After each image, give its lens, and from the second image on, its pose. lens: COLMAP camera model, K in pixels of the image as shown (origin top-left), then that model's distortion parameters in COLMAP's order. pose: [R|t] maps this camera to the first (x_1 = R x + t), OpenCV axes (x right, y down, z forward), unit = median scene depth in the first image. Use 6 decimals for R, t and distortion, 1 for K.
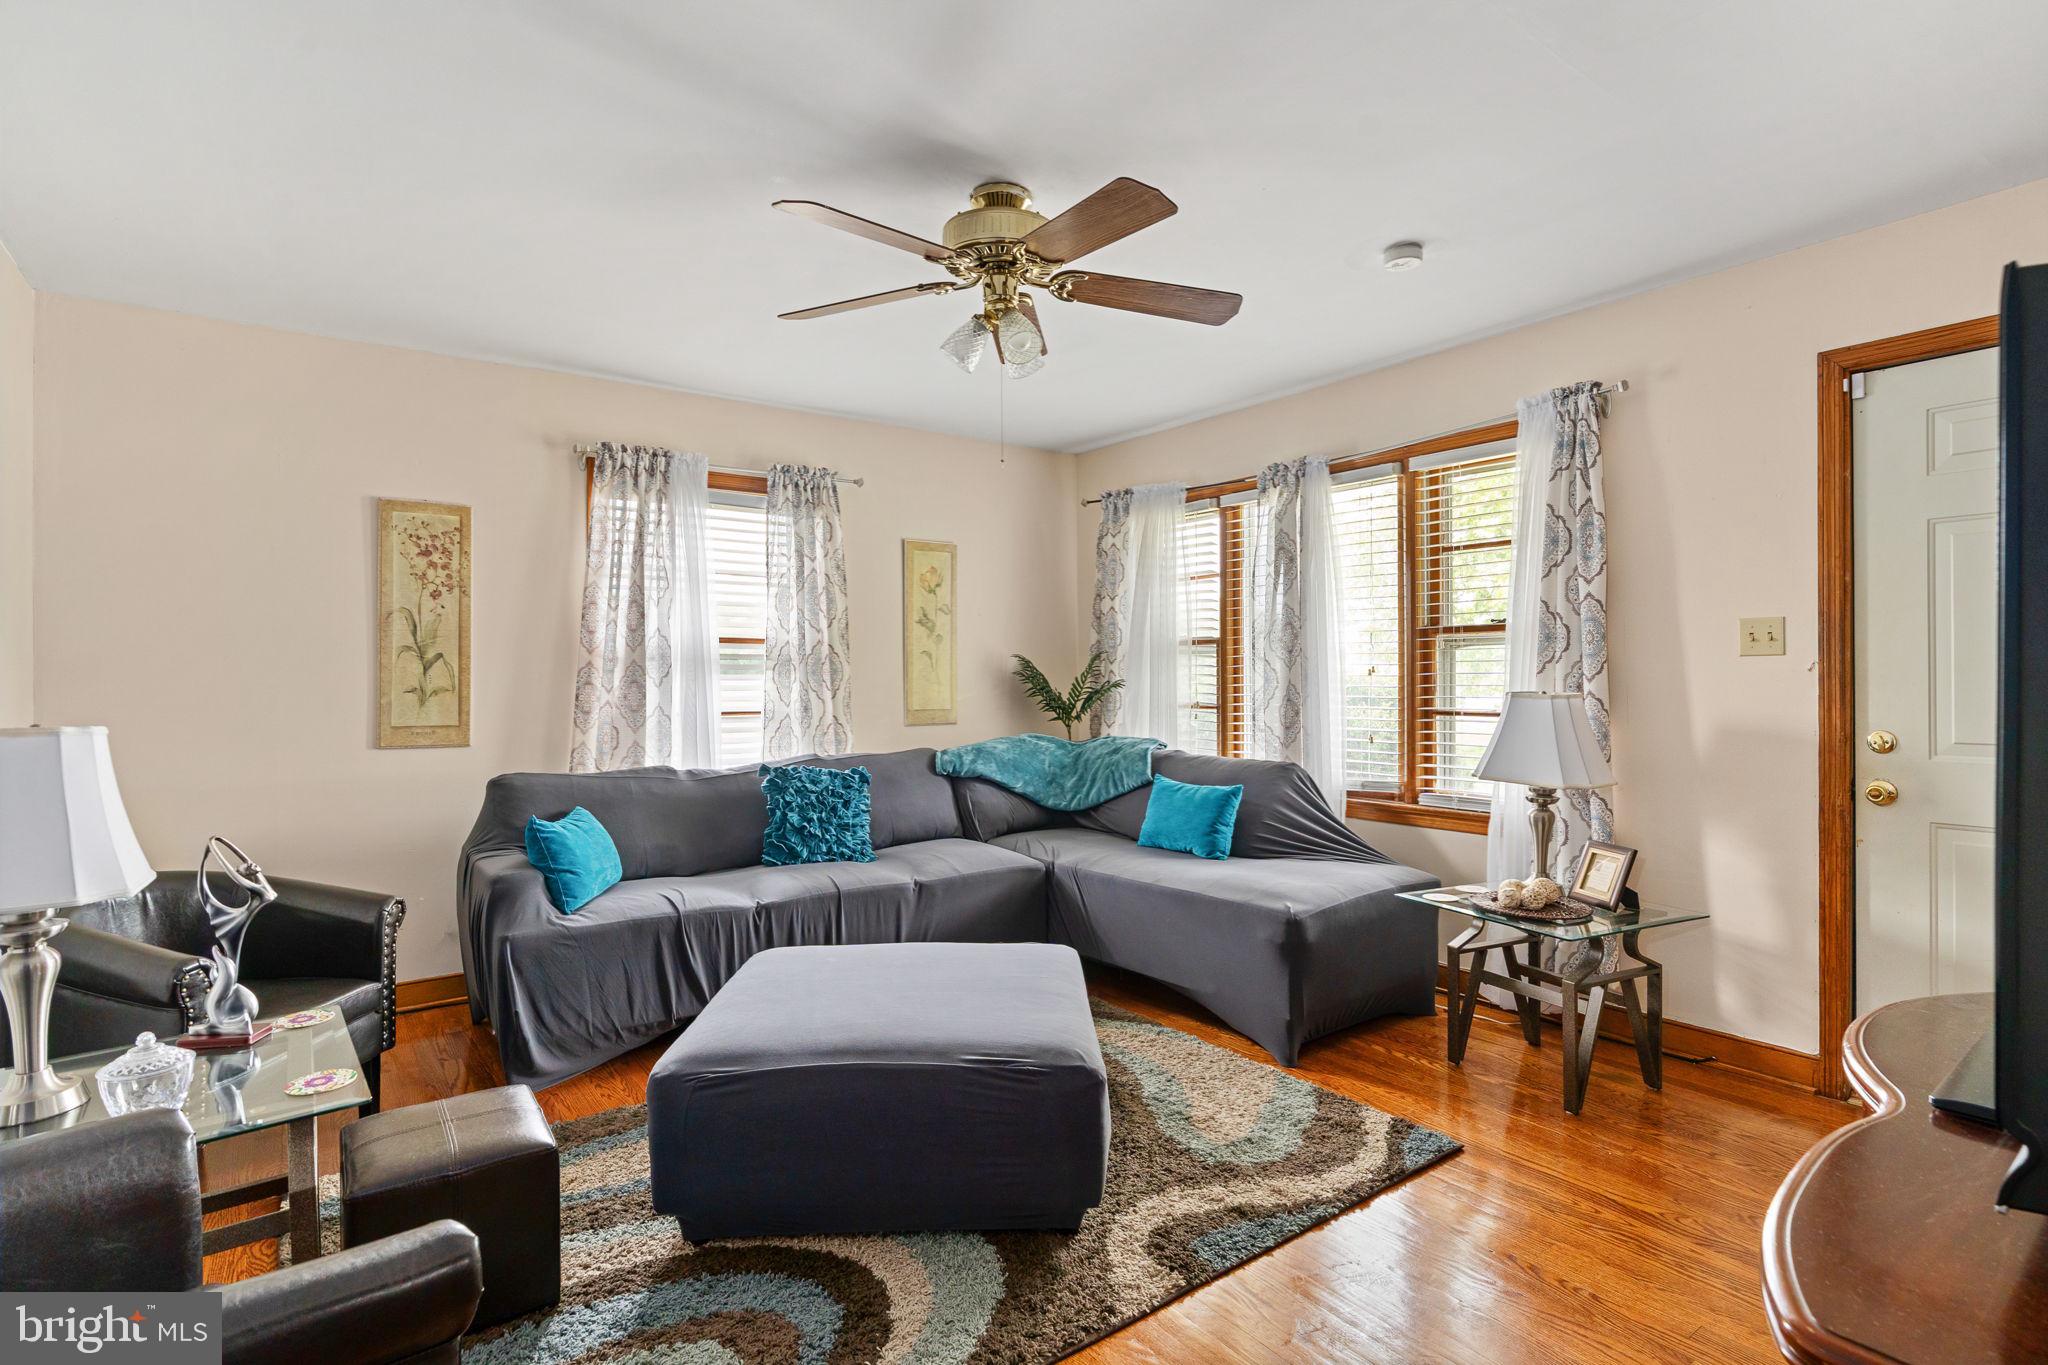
lens RADIAL K [[911.6, 0, 1024.0], [0, 911.6, 682.5], [0, 0, 1]] dist [0.000821, 0.000060]
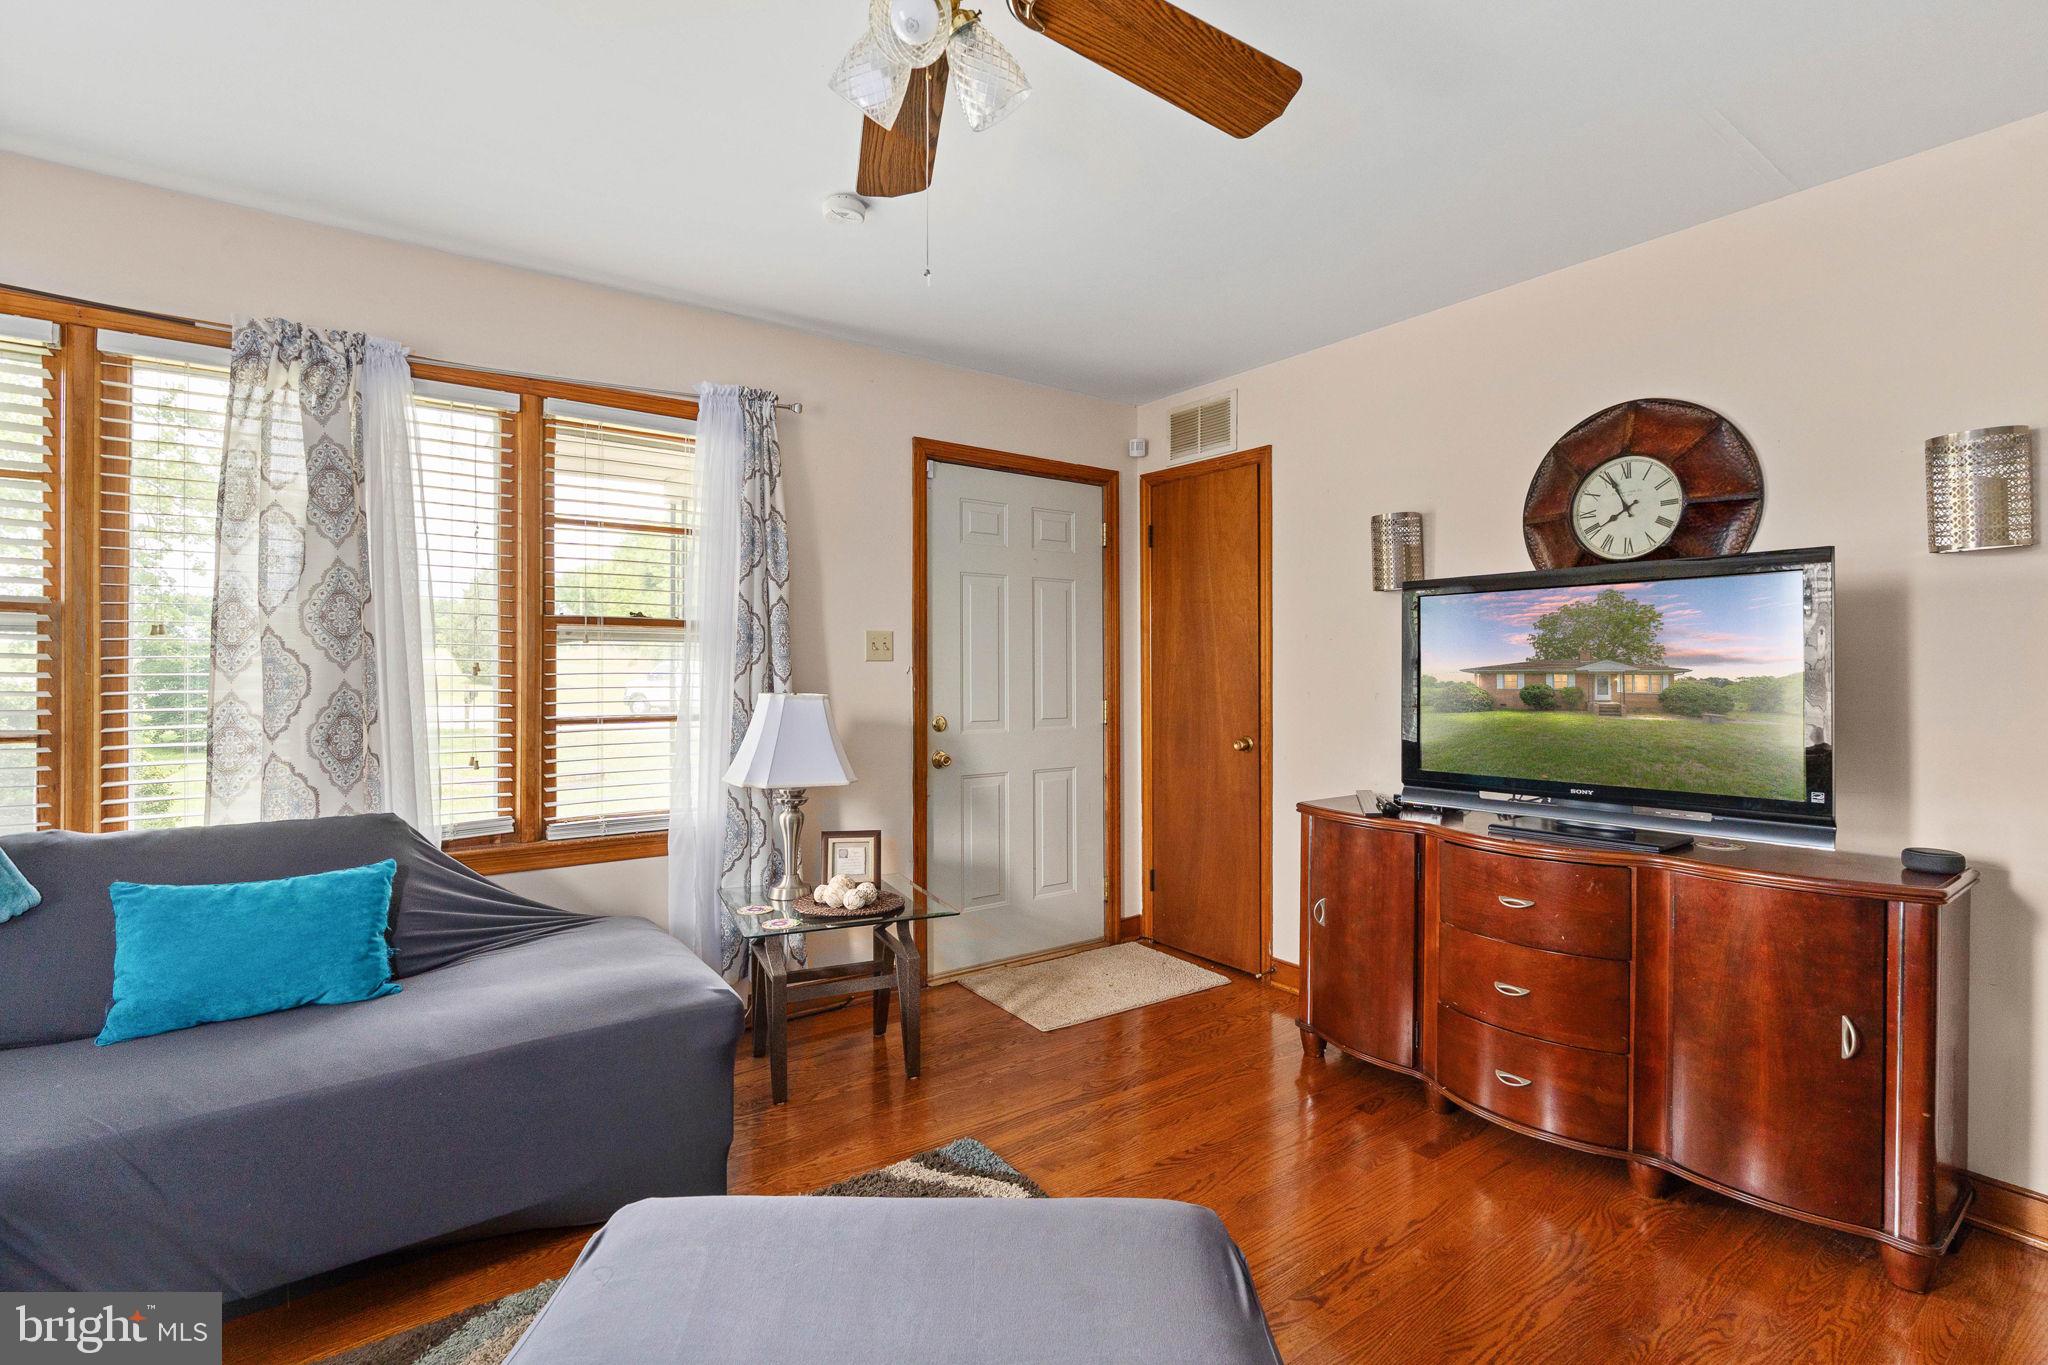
lens RADIAL K [[911.6, 0, 1024.0], [0, 911.6, 682.5], [0, 0, 1]] dist [0.000821, 0.000060]
pose [[0.057150, -0.005069, 0.998353, -0.361994], [0.006201, 0.999970, 0.004723, -0.003807], [-0.998346, 0.005921, 0.057179, 0.602789]]
